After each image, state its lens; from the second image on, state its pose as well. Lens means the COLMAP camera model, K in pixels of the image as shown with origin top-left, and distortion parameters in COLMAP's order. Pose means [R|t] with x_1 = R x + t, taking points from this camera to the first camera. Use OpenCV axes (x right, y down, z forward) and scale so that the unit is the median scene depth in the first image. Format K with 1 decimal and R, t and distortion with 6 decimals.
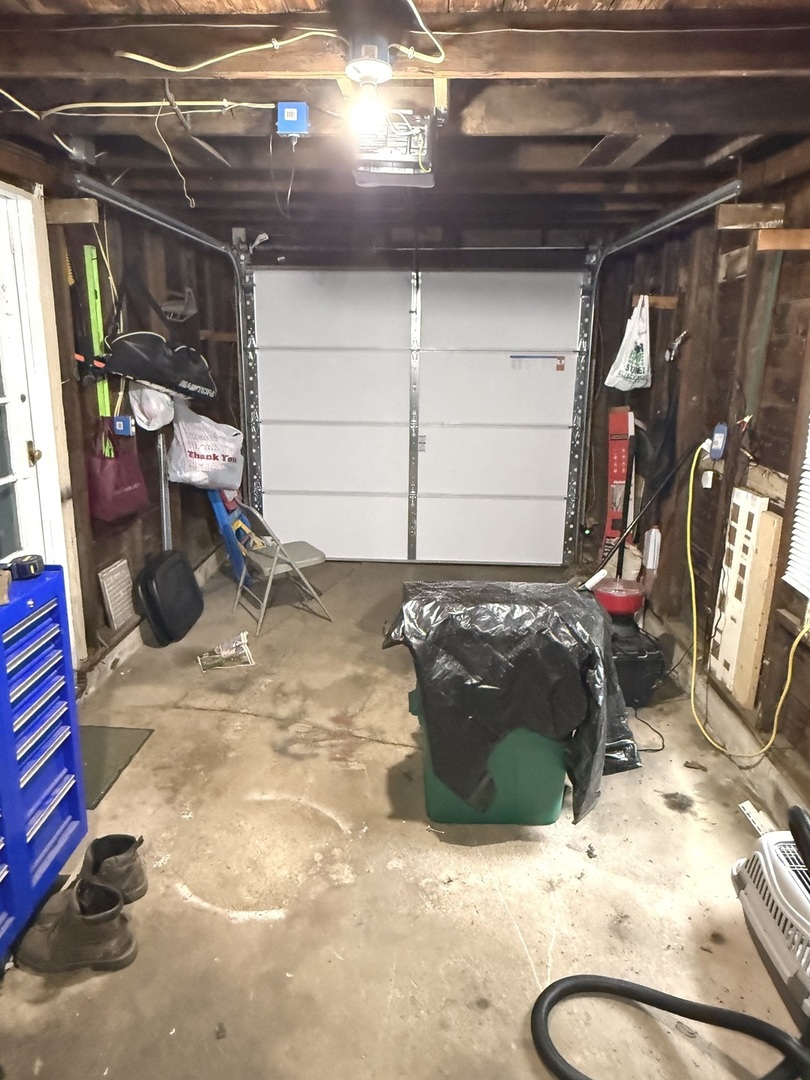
lens RADIAL K [[736.2, 0, 403.6], [0, 736.2, 538.6], [0, 0, 1]] dist [-0.000626, -0.000775]
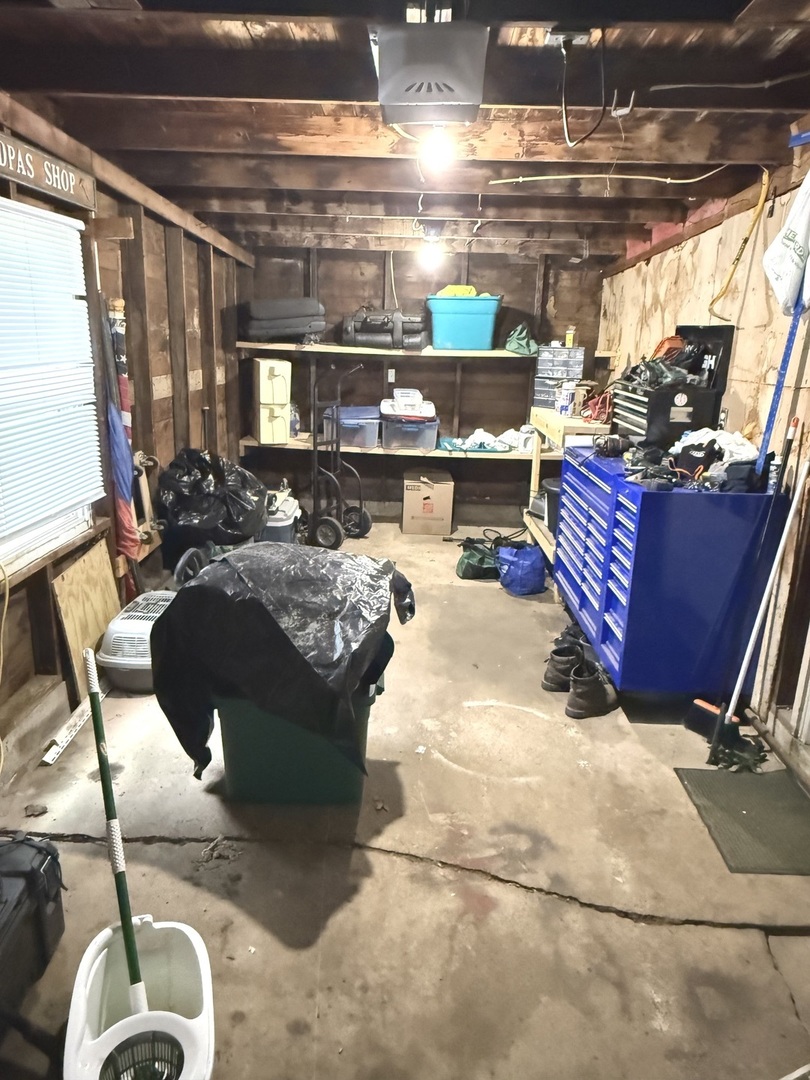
lens RADIAL K [[736.2, 0, 402.9], [0, 736.2, 541.2], [0, 0, 1]] dist [-0.000626, -0.000775]
pose [[-0.998856, -0.037462, -0.029712, 0.015763], [-0.047386, 0.858596, 0.510457, -0.399113], [0.006388, 0.511281, -0.859390, 1.567689]]
